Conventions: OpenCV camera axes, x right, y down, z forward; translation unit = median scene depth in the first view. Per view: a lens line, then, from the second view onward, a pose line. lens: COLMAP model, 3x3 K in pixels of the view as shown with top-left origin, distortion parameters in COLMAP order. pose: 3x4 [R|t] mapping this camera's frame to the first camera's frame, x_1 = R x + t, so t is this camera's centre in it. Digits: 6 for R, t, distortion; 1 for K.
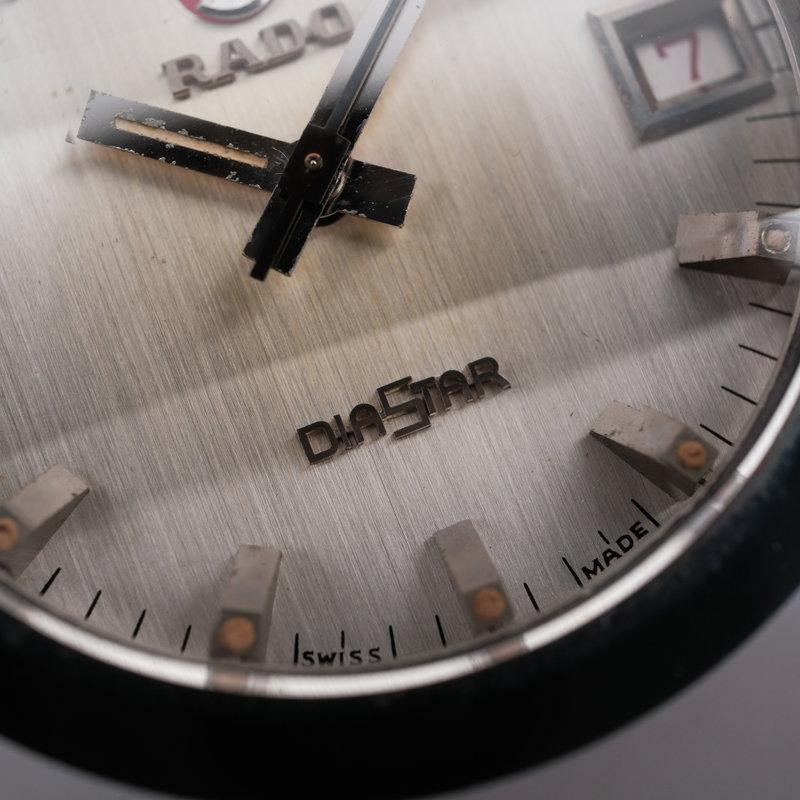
lens RADIAL K [[1396.3, 0, 400.0], [0, 1396.3, 400.0], [0, 0, 1]] dist [0.181069, -0.257815]
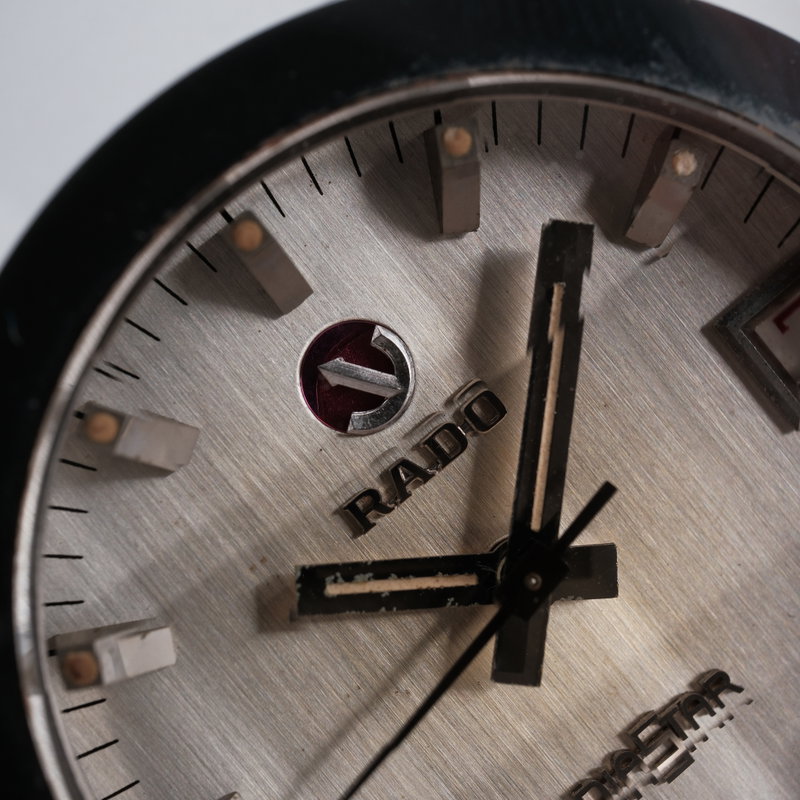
lens RADIAL K [[1396.3, 0, 400.0], [0, 1396.3, 400.0], [0, 0, 1]] dist [0.181069, -0.257815]
pose [[0.946284, -0.310944, 0.088661, -0.200531], [0.281078, 0.926611, 0.249773, -0.568253], [-0.159820, -0.211436, 0.964237, 0.039118]]
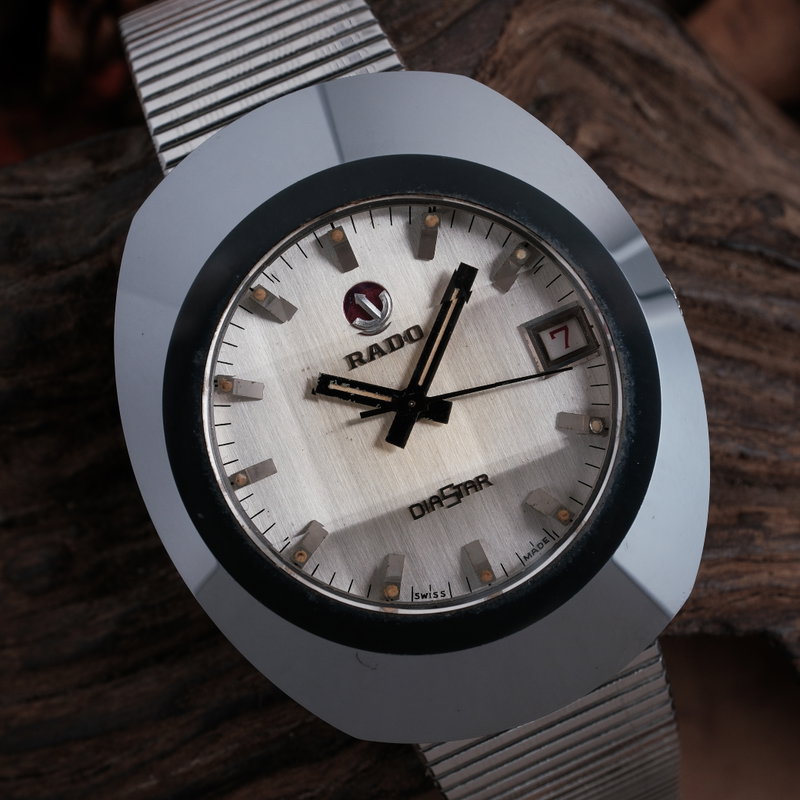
lens RADIAL K [[1396.3, 0, 400.0], [0, 1396.3, 400.0], [0, 0, 1]] dist [0.181069, -0.257815]
pose [[0.999229, -0.038504, -0.007637, -0.061430], [0.039223, 0.987119, 0.155107, -0.549494], [0.001567, -0.155287, 0.987868, -1.426329]]
